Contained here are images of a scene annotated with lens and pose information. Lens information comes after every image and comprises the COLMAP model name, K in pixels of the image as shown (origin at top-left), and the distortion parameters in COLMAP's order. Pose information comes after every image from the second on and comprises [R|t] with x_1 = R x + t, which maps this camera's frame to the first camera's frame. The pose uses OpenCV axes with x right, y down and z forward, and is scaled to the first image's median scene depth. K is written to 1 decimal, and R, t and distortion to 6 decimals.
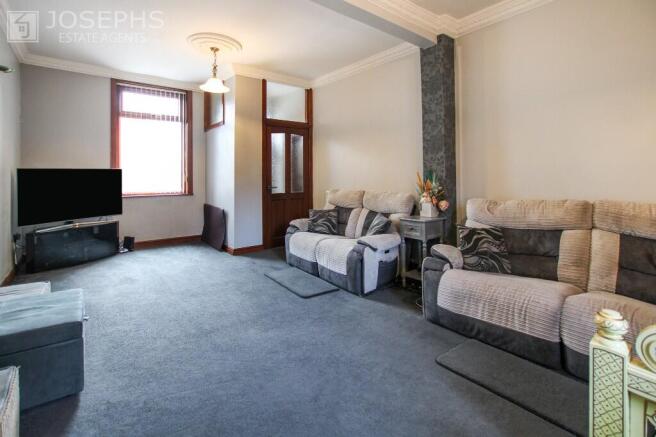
lens RADIAL K [[313.4, 0, 328.0], [0, 313.4, 193.1], [0, 0, 1]] dist [0.000844, 0.000241]
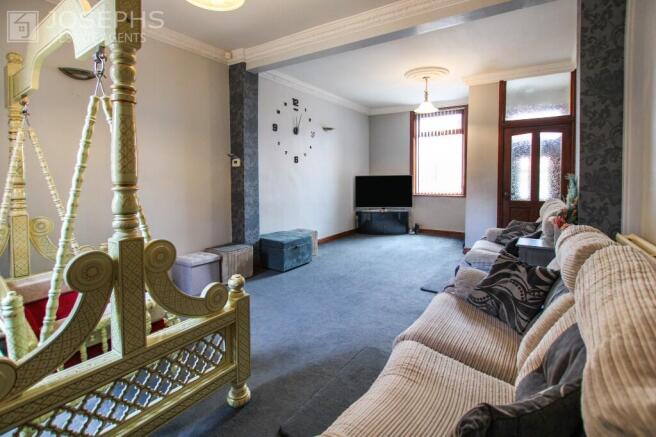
lens RADIAL K [[310.4, 0, 323.7], [0, 310.4, 205.4], [0, 0, 1]] dist [-0.001948, -0.000167]
pose [[0.299553, 0.088829, -0.949936, 0.559151], [-0.054637, 0.995620, 0.075872, -0.024945], [0.952514, 0.029174, 0.303094, 0.201532]]
